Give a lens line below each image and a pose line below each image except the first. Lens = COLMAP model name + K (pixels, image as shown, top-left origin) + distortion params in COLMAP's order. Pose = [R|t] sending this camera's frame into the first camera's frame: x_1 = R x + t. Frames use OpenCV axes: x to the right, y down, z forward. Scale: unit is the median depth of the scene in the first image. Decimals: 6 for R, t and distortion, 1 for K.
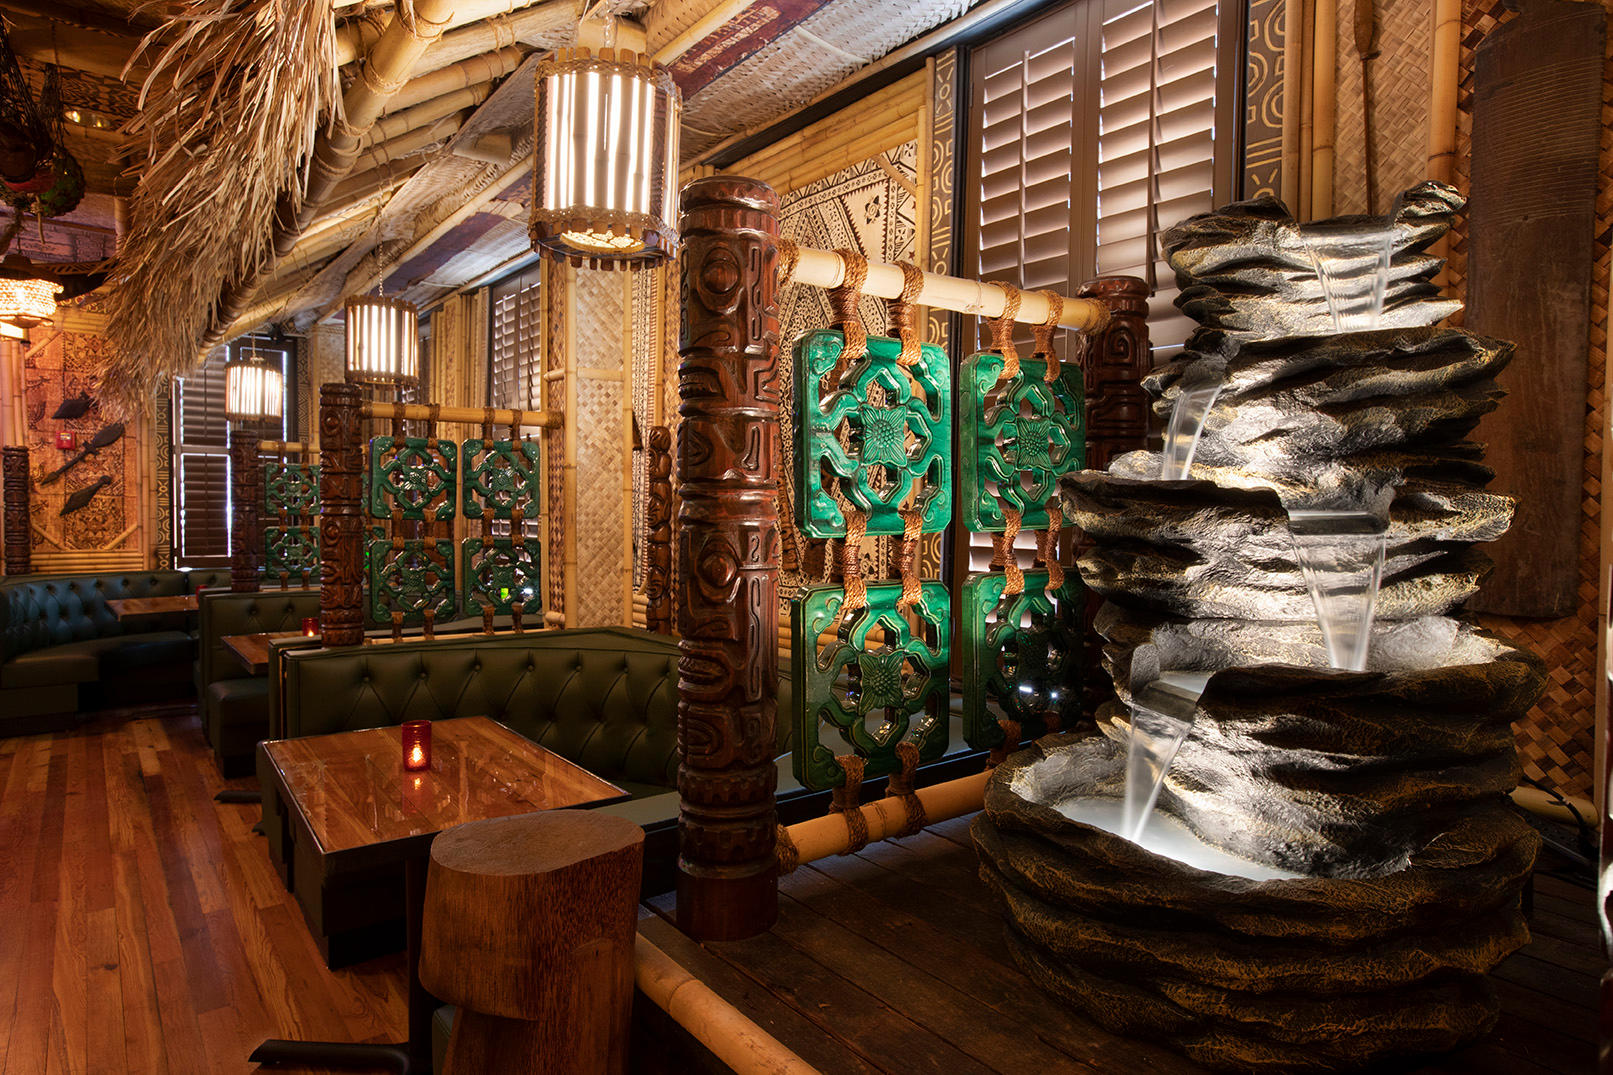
lens RADIAL K [[937.7, 0, 817.4], [0, 937.7, 536.3], [0, 0, 1]] dist [-0.012302, 0.004774]
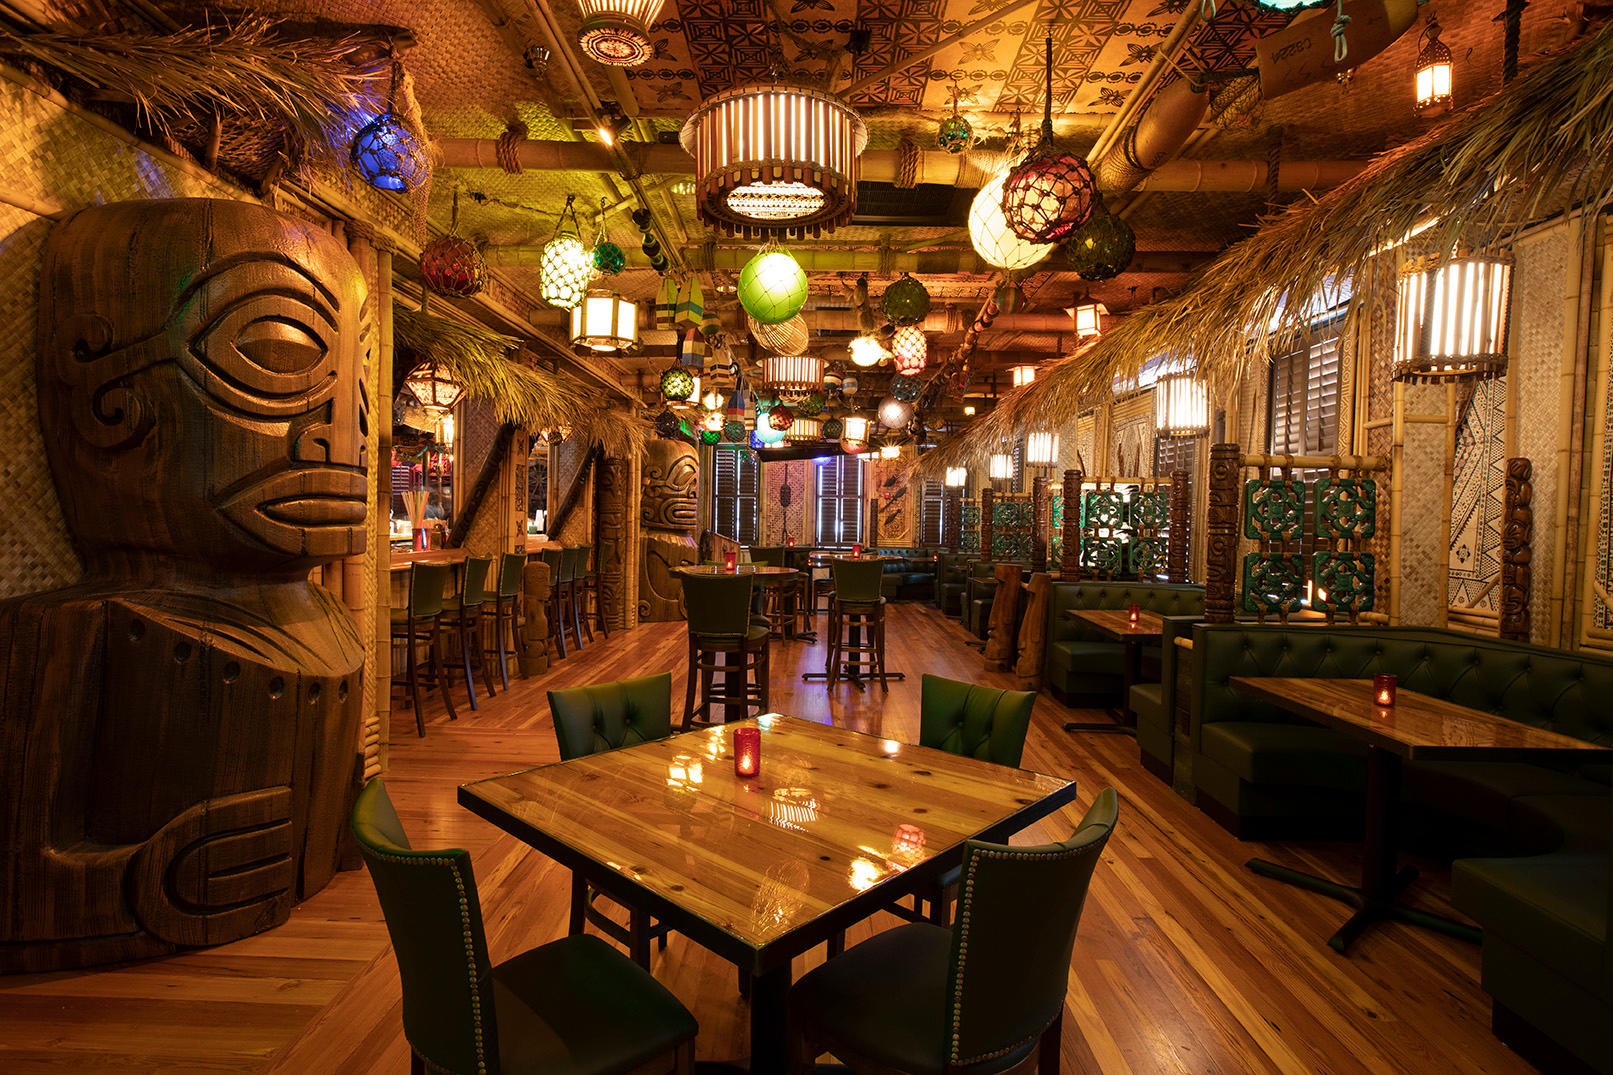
lens RADIAL K [[805.9, 0, 796.1], [0, 805.9, 527.2], [0, 0, 1]] dist [-0.030348, 0.012040]
pose [[0.764023, 0.015223, -0.645010, 0.782281], [-0.033143, 0.999328, -0.015672, 0.050155], [0.644338, 0.033352, 0.764014, -1.545914]]
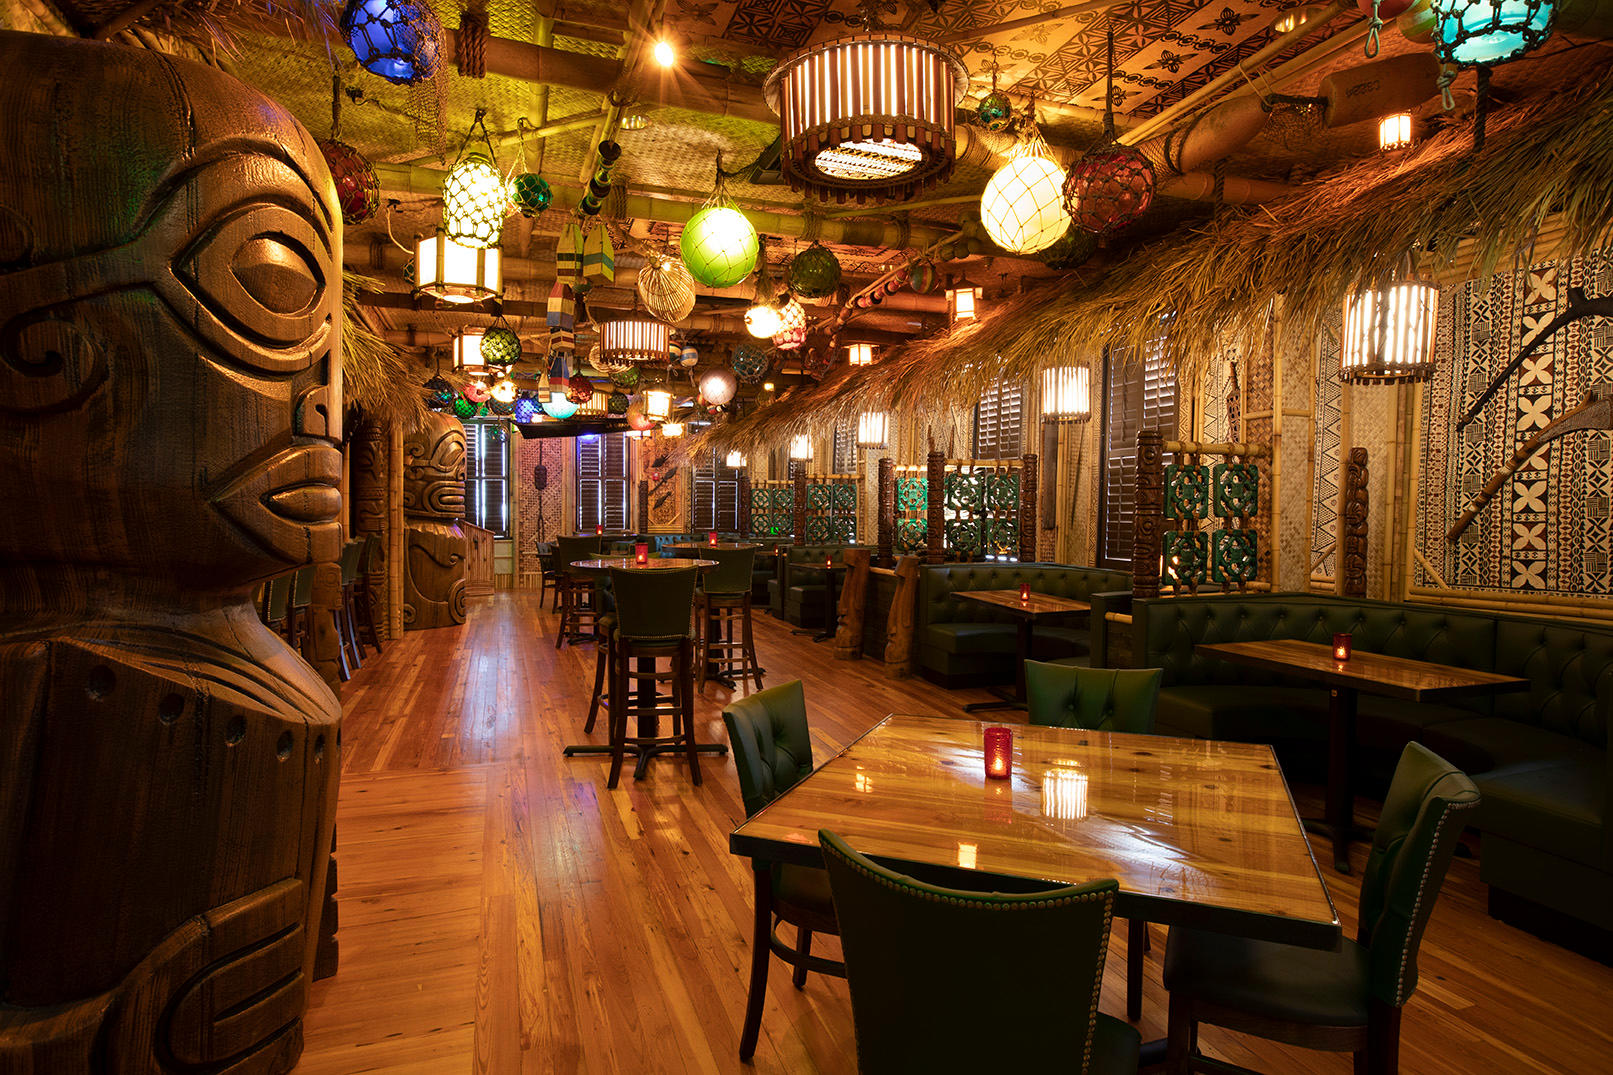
lens RADIAL K [[878.6, 0, 798.9], [0, 878.6, 528.4], [0, 0, 1]] dist [-0.030814, 0.021888]
pose [[0.941773, 0.009785, -0.336108, 0.480076], [-0.011750, 0.999924, -0.003812, 0.053862], [0.336045, 0.007539, 0.941816, -1.718654]]
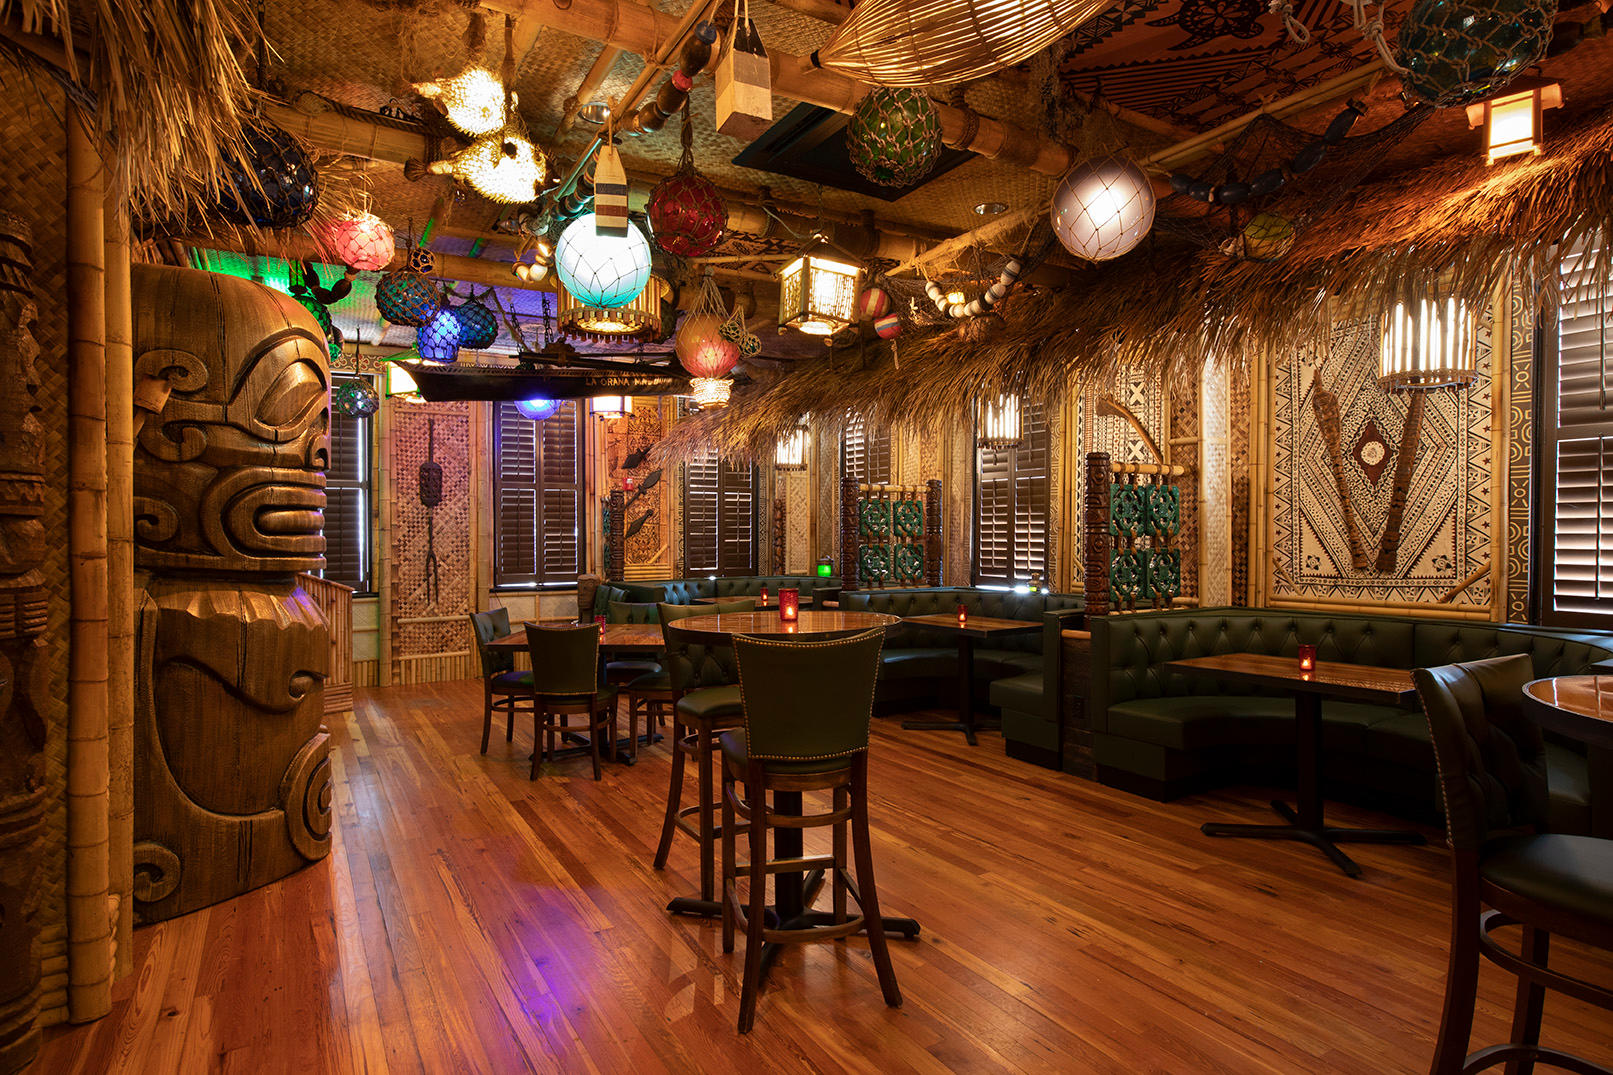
lens RADIAL K [[878.6, 0, 812.0], [0, 878.6, 527.9], [0, 0, 1]] dist [-0.030814, 0.021888]
pose [[0.992137, -0.010078, -0.124748, -0.692033], [0.006016, 0.999441, -0.032898, 0.012126], [0.125010, 0.031889, 0.991643, -0.479102]]
